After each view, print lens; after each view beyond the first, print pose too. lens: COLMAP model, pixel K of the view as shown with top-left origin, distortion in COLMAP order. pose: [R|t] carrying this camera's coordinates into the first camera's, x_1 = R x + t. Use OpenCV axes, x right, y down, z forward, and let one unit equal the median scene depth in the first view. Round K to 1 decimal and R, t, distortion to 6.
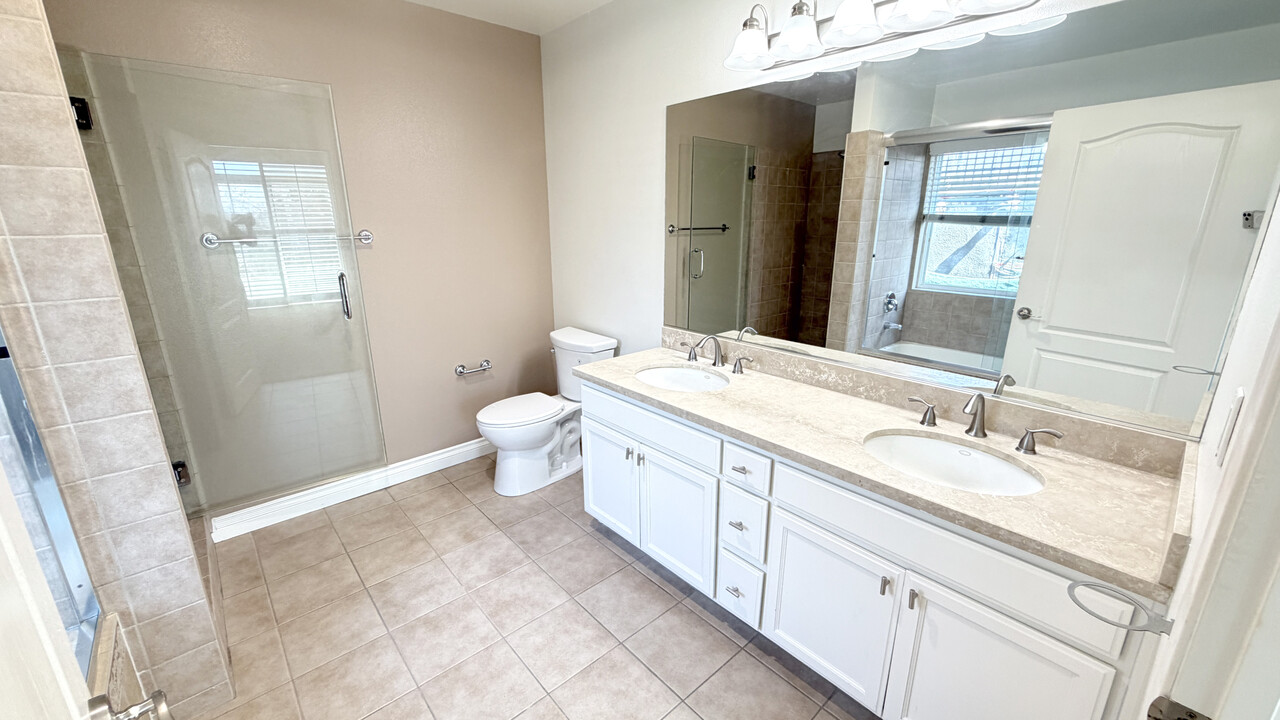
lens RADIAL K [[516.2, 0, 640.0], [0, 516.2, 360.0], [0, 0, 1]] dist [0.012066, -0.000026]
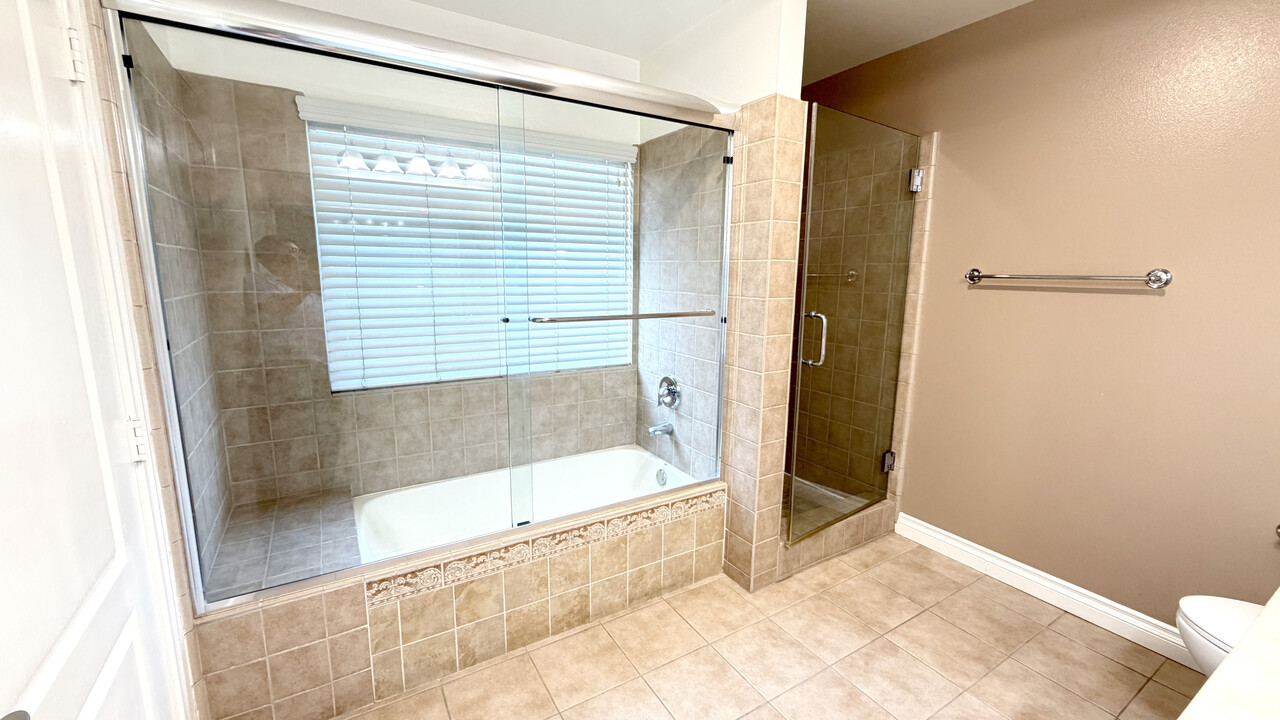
lens RADIAL K [[516.2, 0, 640.0], [0, 516.2, 360.0], [0, 0, 1]] dist [0.012066, -0.000026]
pose [[-0.181530, 0.168381, -0.968863, 0.365311], [-0.278016, 0.936251, 0.214804, -0.105530], [0.943268, 0.308352, -0.123145, 0.515371]]
